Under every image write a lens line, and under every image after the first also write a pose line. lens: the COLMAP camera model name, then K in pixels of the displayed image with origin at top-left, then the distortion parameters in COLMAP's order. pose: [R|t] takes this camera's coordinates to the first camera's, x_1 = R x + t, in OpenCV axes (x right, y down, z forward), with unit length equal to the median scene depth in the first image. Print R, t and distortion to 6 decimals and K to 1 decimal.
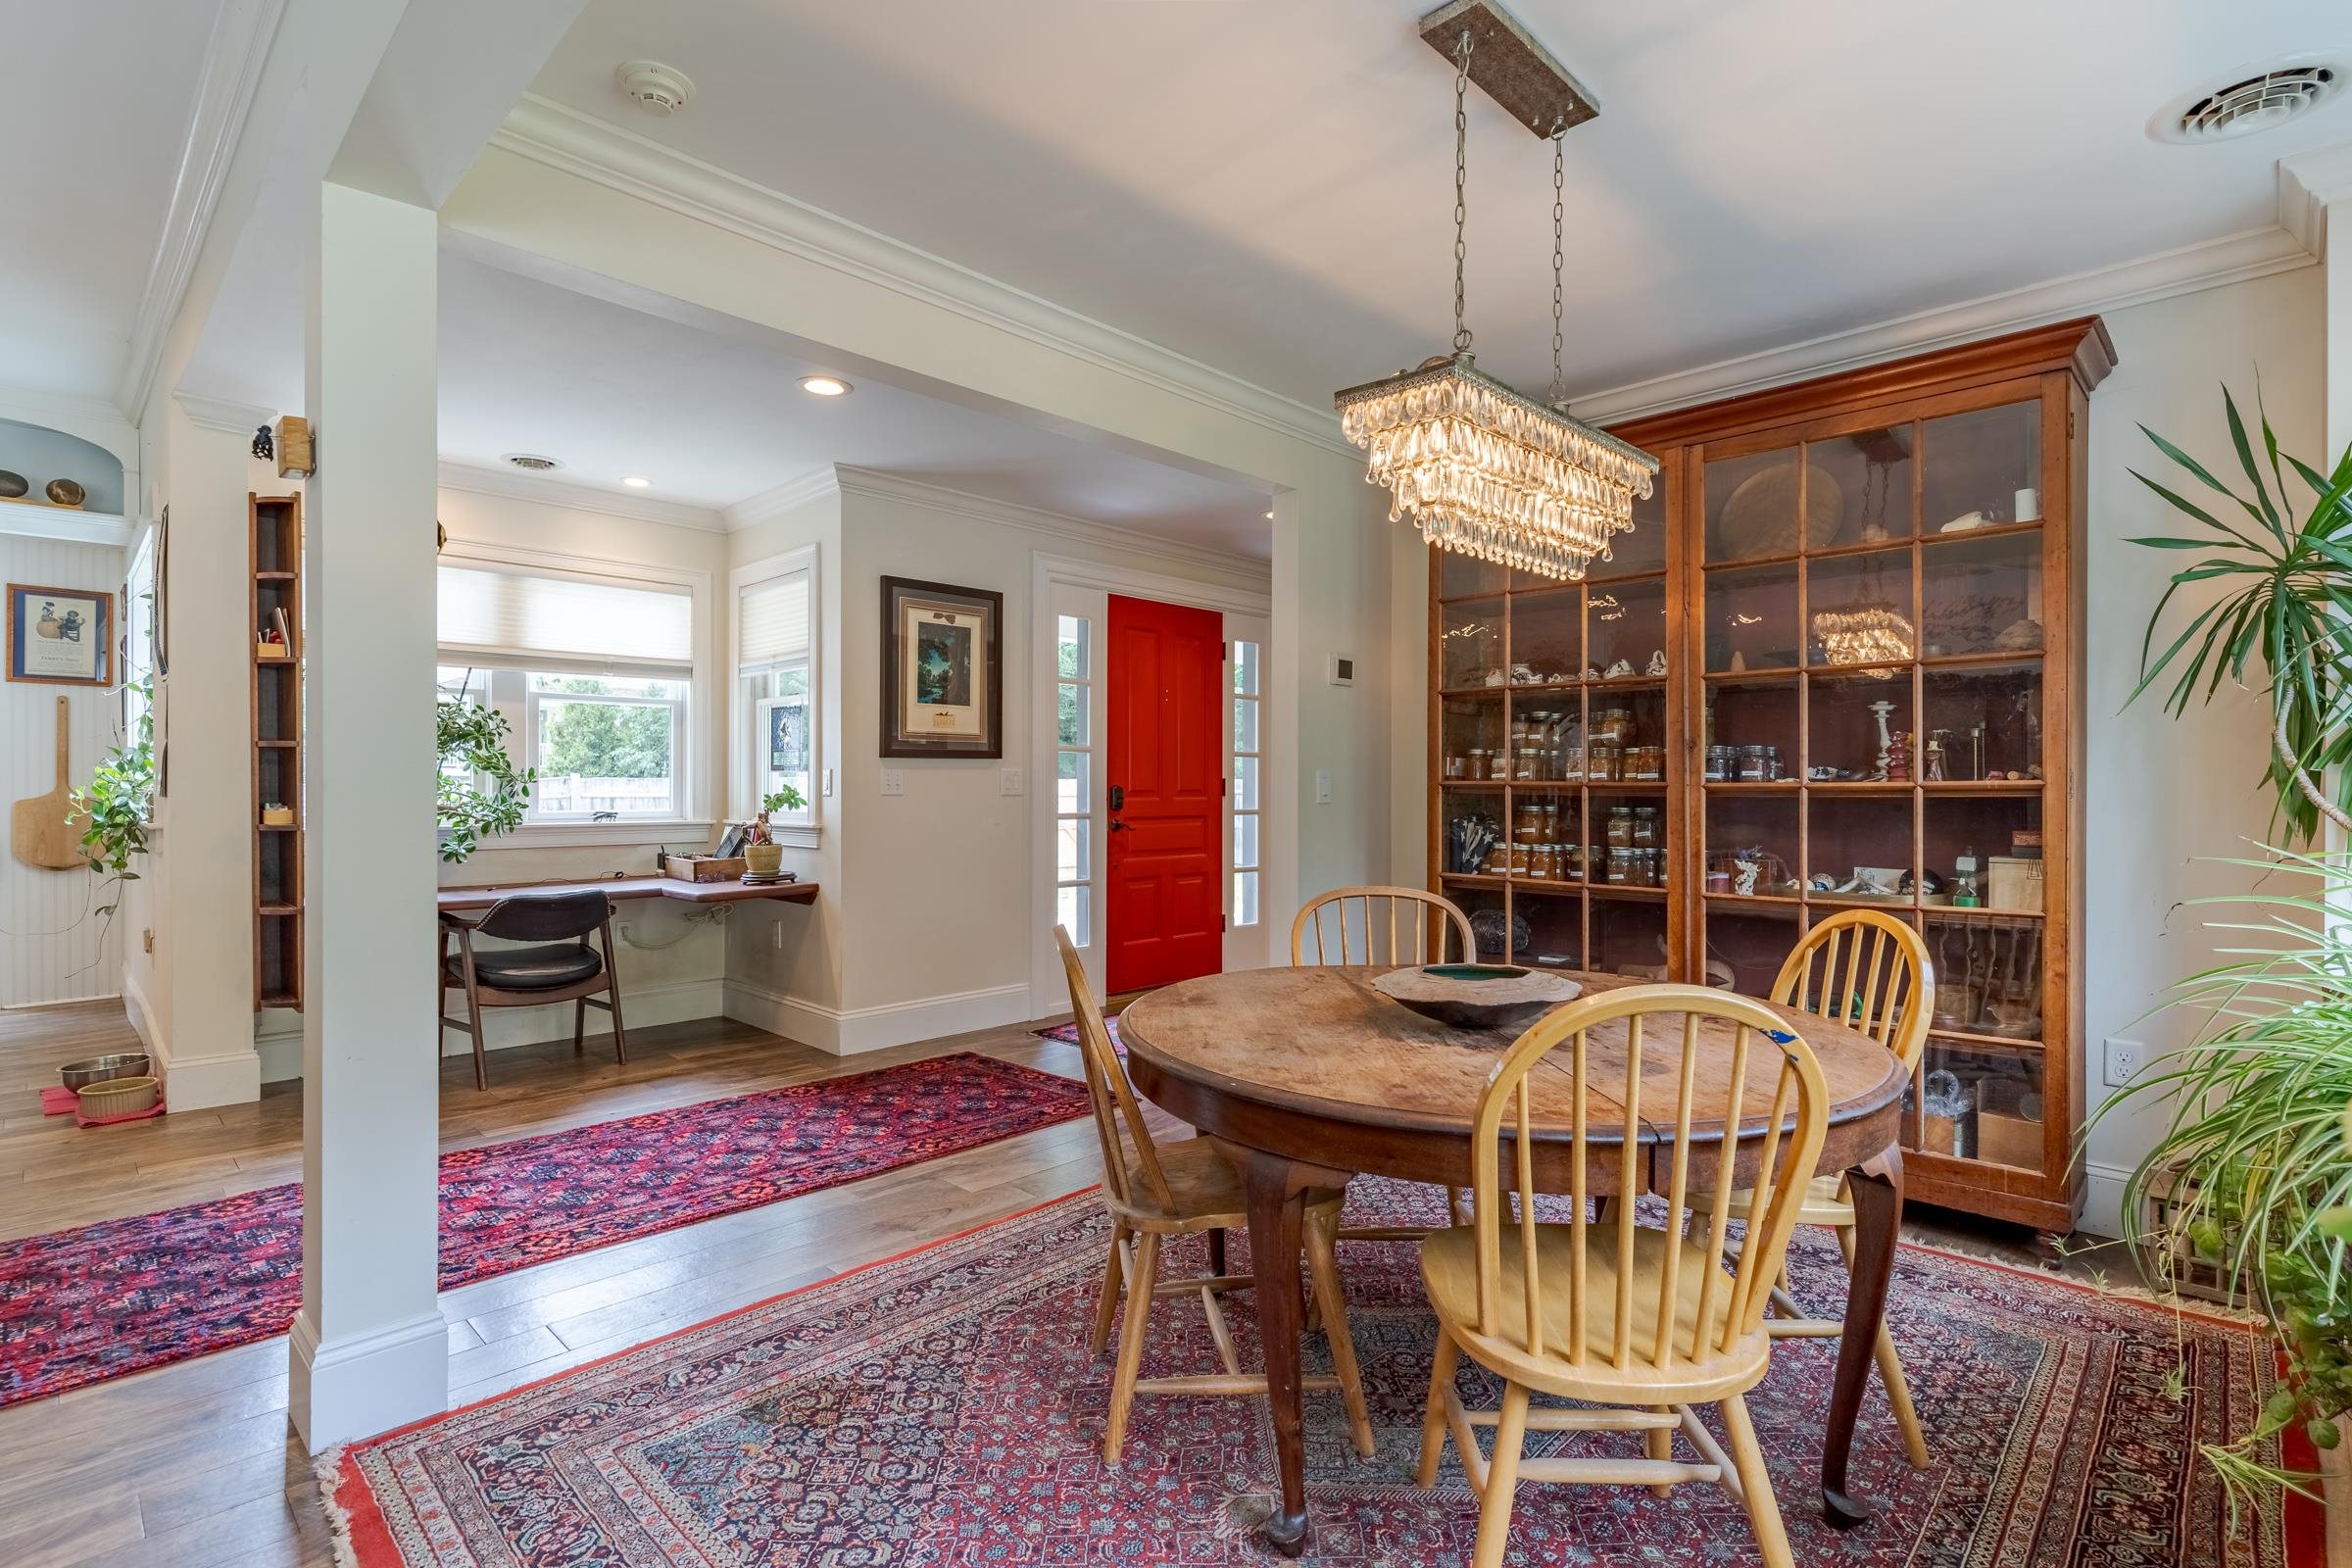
lens RADIAL K [[1124.1, 0, 1155.7], [0, 1124.1, 789.8], [0, 0, 1]] dist [0.002829, -0.001336]
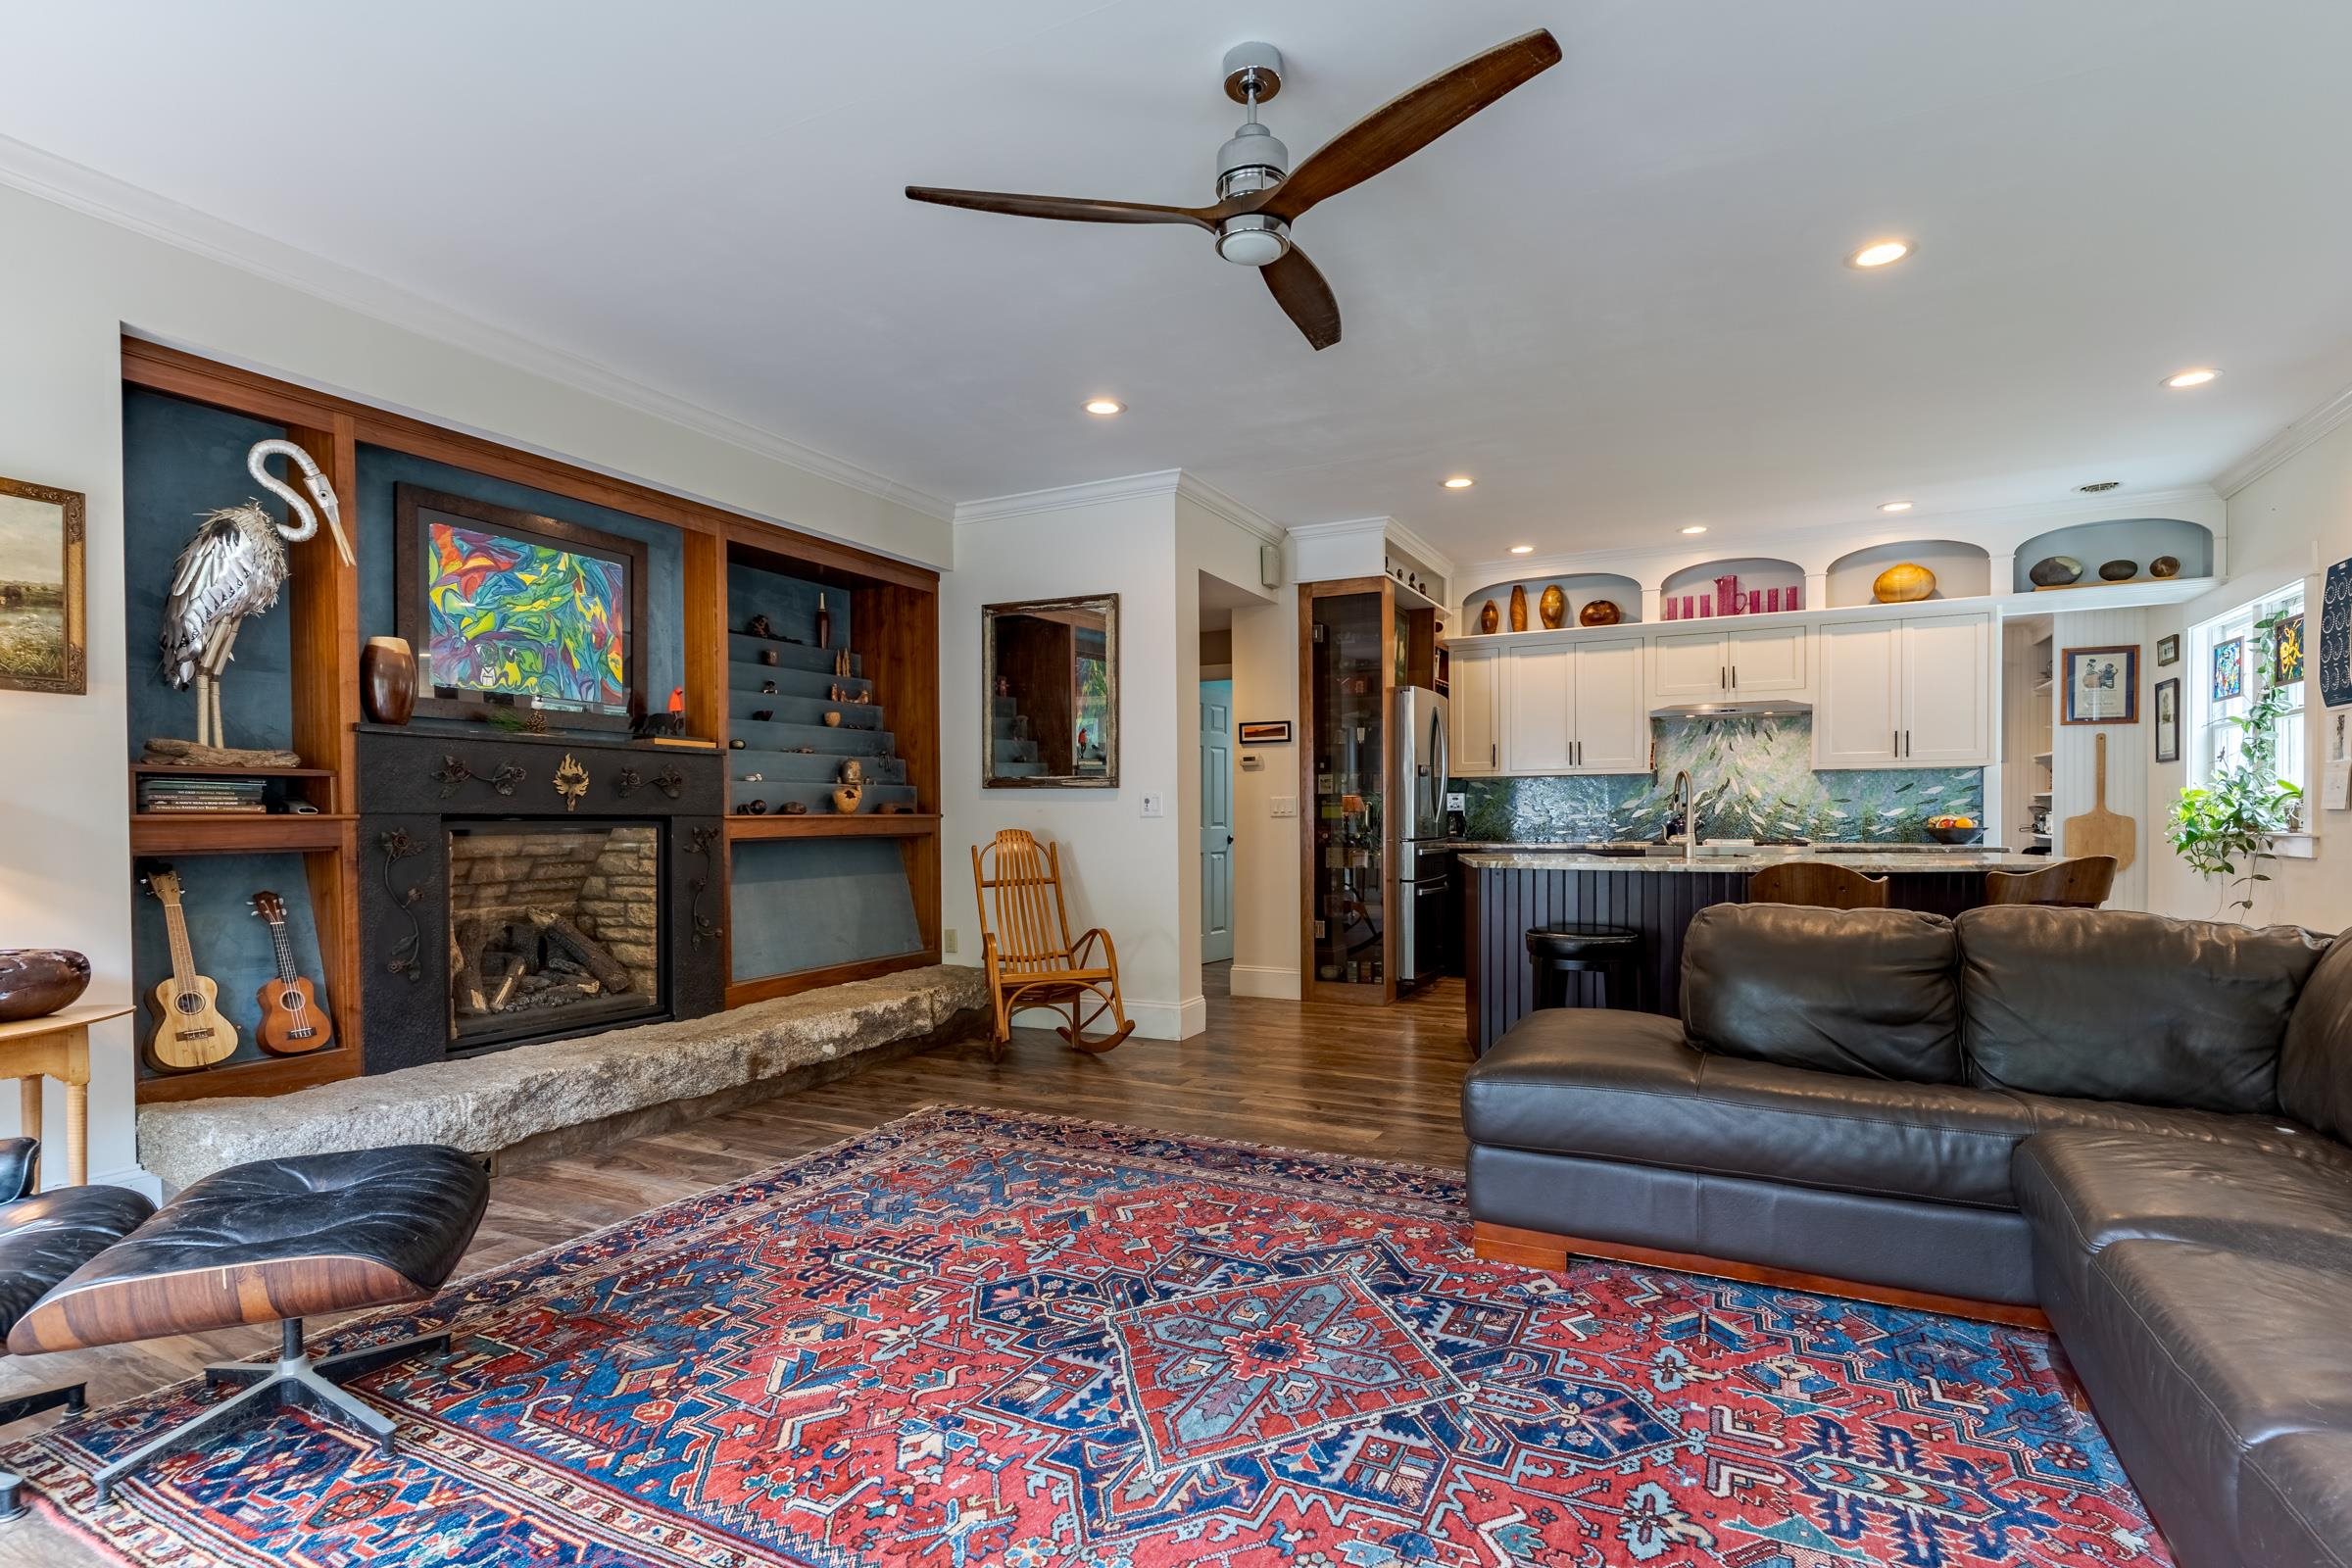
lens RADIAL K [[1124.1, 0, 1186.7], [0, 1124.1, 843.4], [0, 0, 1]] dist [0.002829, -0.001336]
pose [[0.308999, 0.019044, -0.950872, -0.109567], [0.001655, 0.999787, 0.020561, 0.012183], [0.951061, -0.007927, 0.308902, -0.395773]]
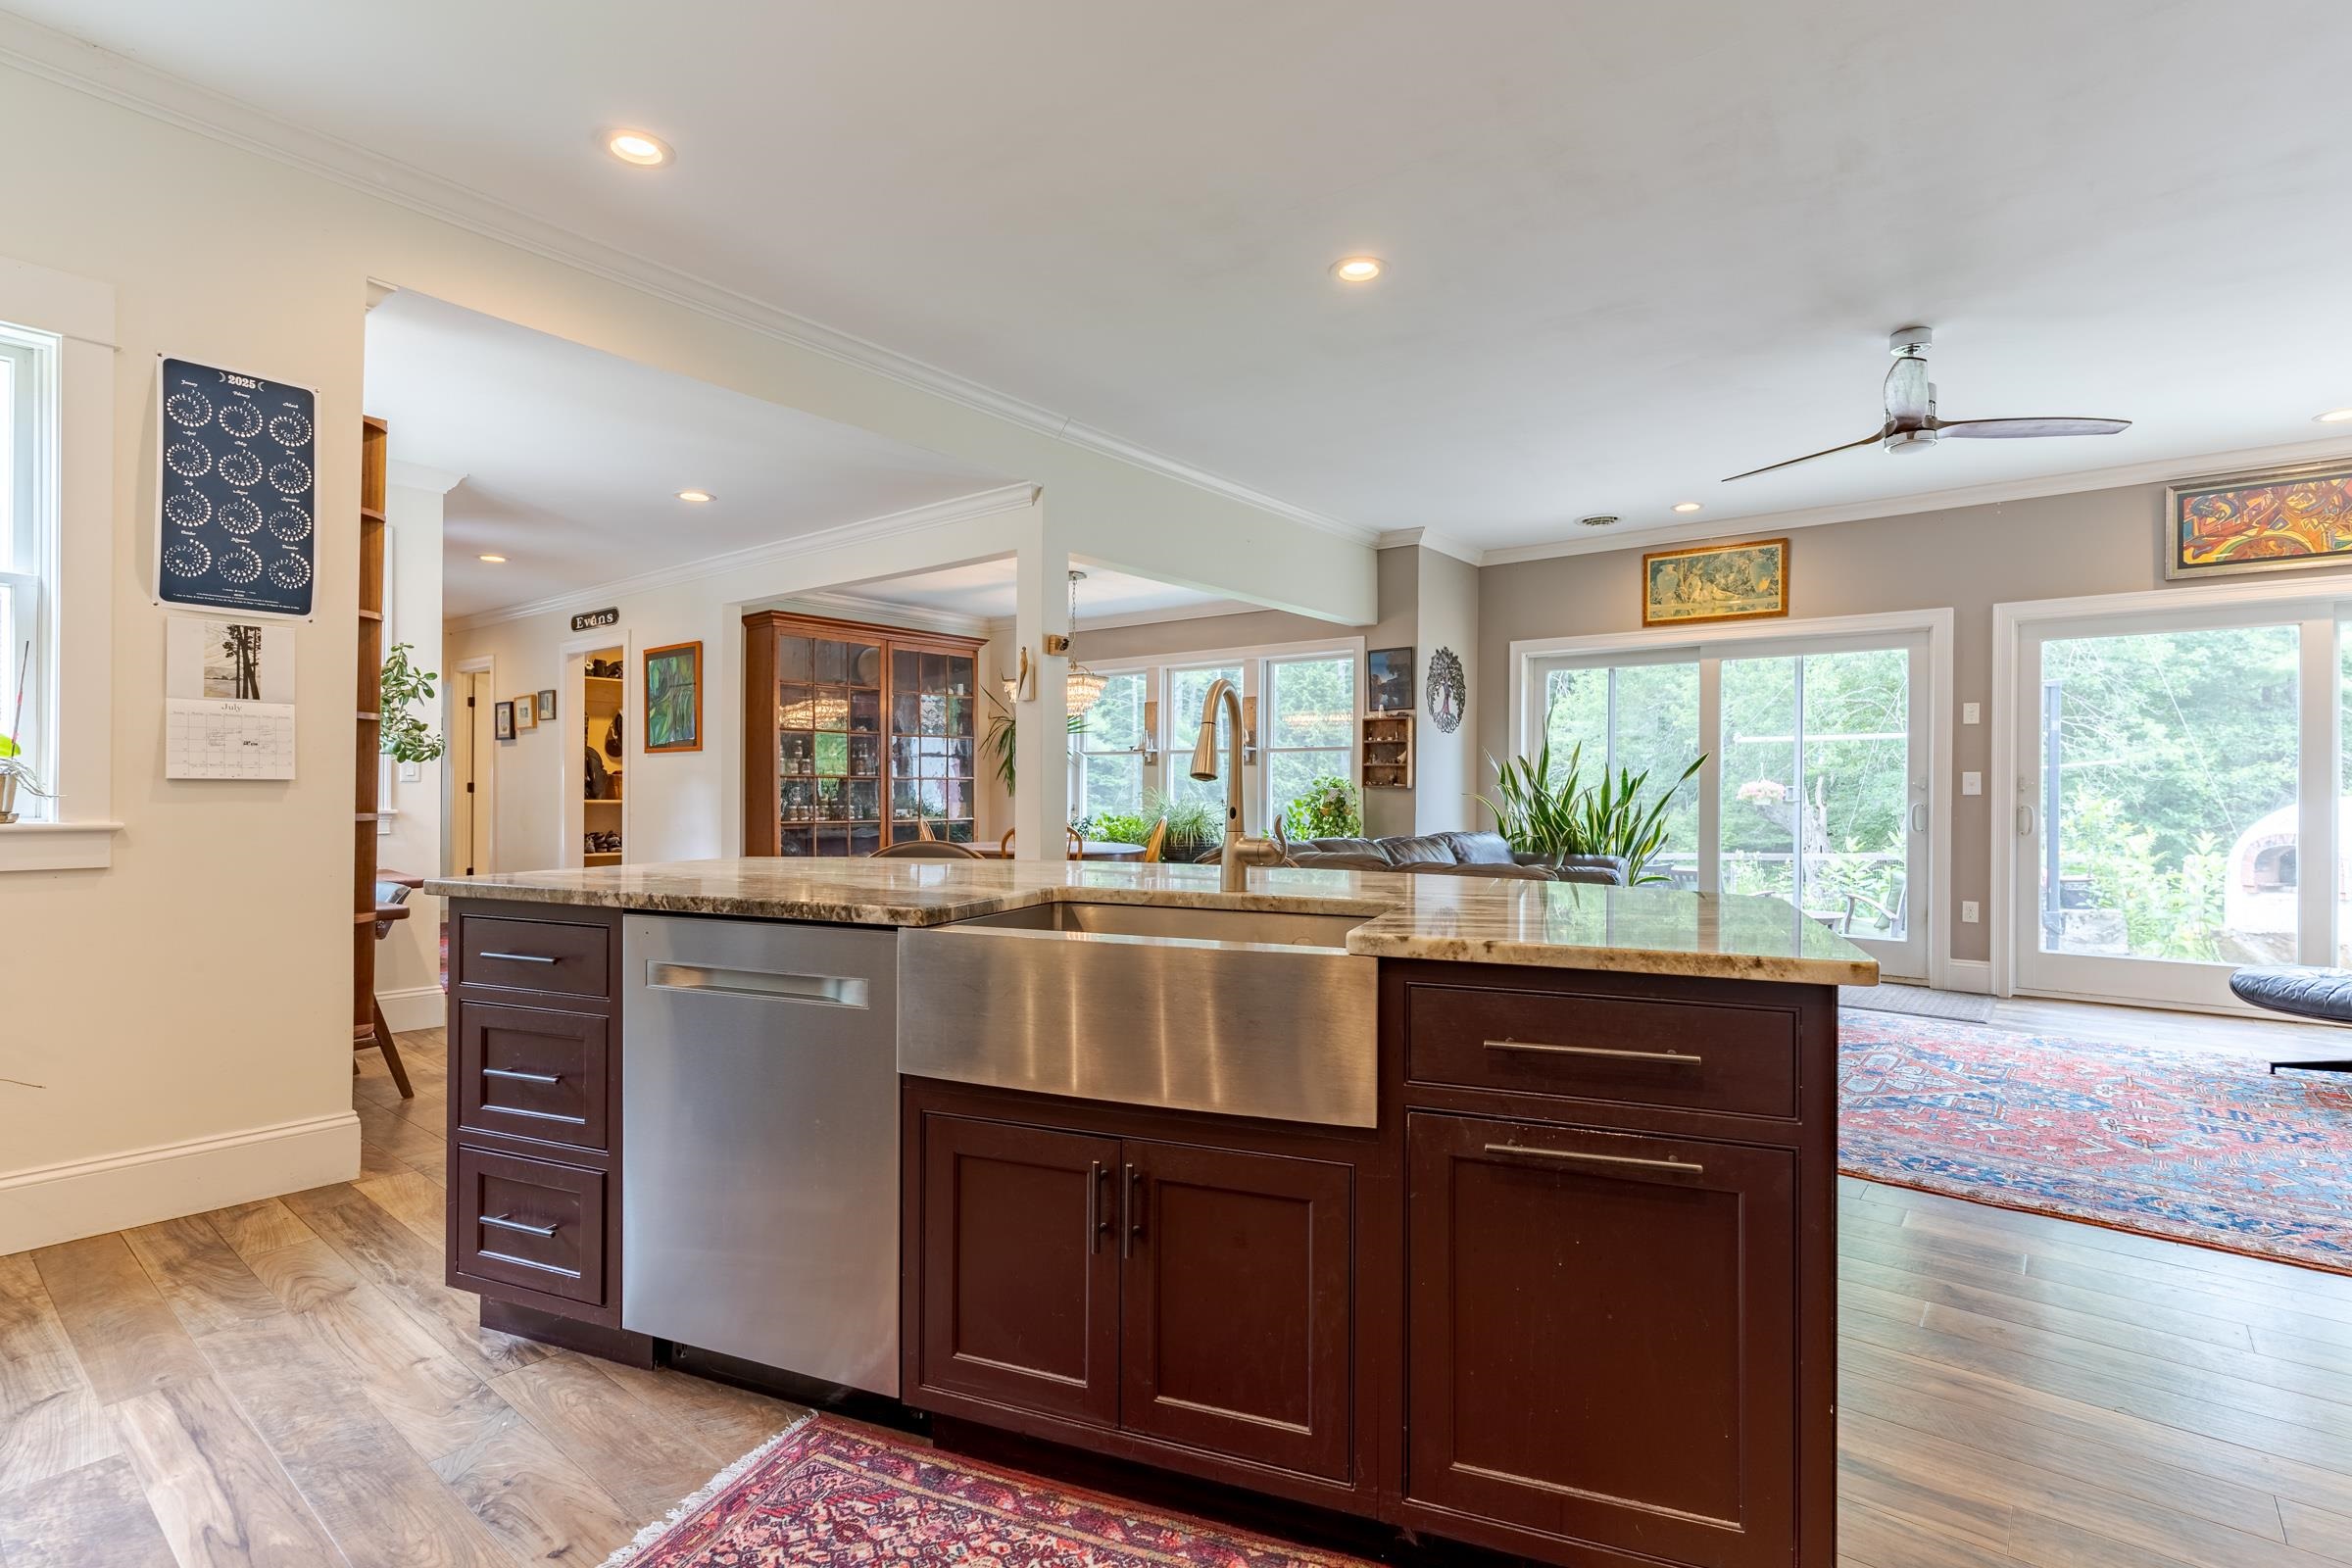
lens RADIAL K [[1124.1, 0, 1185.3], [0, 1124.1, 788.3], [0, 0, 1]] dist [0.002829, -0.001336]
pose [[-0.105294, -0.003071, 0.994436, -1.310373], [-0.003361, 0.999991, 0.002732, 0.006607], [-0.994435, -0.003054, -0.105304, 0.380288]]
